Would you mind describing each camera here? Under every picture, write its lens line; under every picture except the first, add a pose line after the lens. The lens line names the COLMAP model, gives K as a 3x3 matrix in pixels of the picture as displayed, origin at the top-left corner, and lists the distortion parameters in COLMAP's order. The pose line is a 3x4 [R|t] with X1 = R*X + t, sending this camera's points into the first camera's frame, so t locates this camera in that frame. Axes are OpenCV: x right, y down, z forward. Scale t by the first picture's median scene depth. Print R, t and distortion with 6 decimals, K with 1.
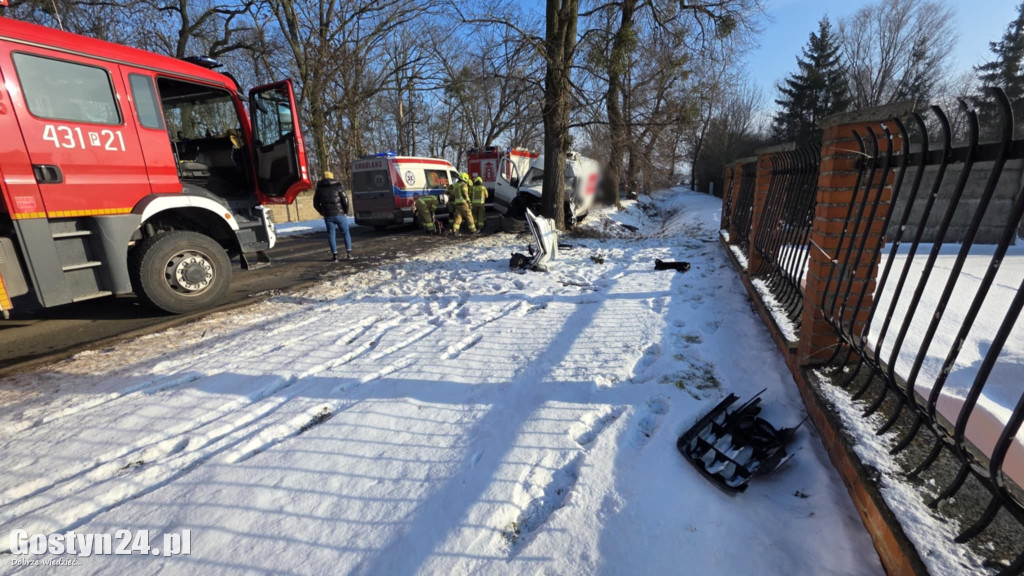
lens RADIAL K [[400.0, 0, 516.7], [0, 400.0, 290.5], [0, 0, 1]] dist [0.001234, -0.000168]
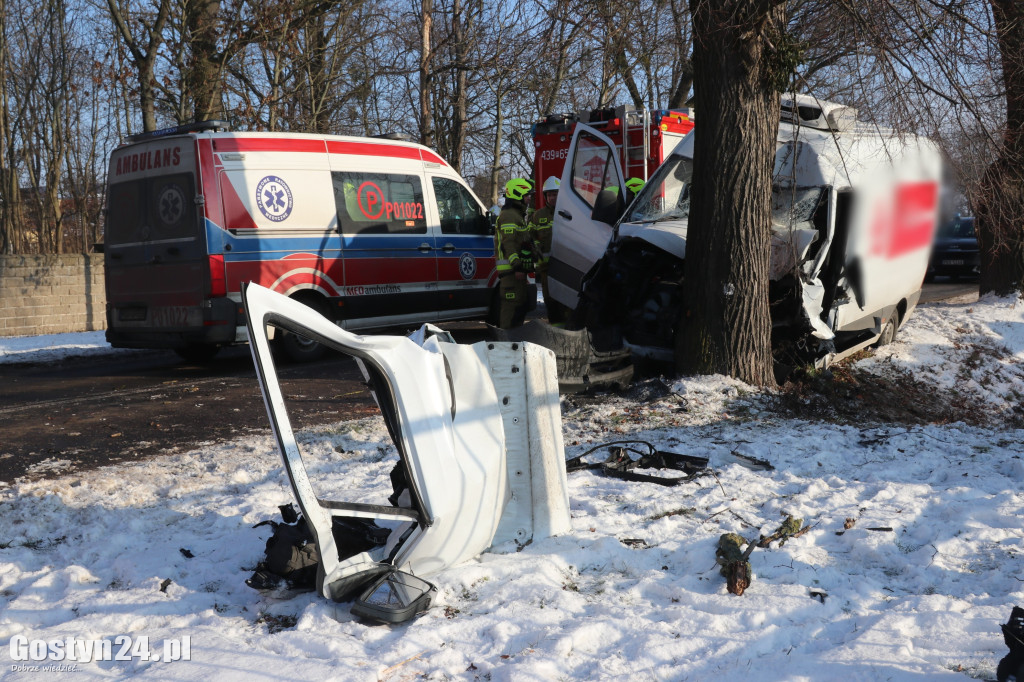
lens RADIAL K [[1127.8, 0, 512.0], [0, 1127.8, 341.0], [0, 0, 1]] dist [-0.120764, 0.044063]
pose [[0.971526, 0.019035, -0.236167, 0.112401], [-0.058121, 0.985459, -0.159663, -0.044969], [0.229694, 0.168843, 0.958505, 0.228555]]
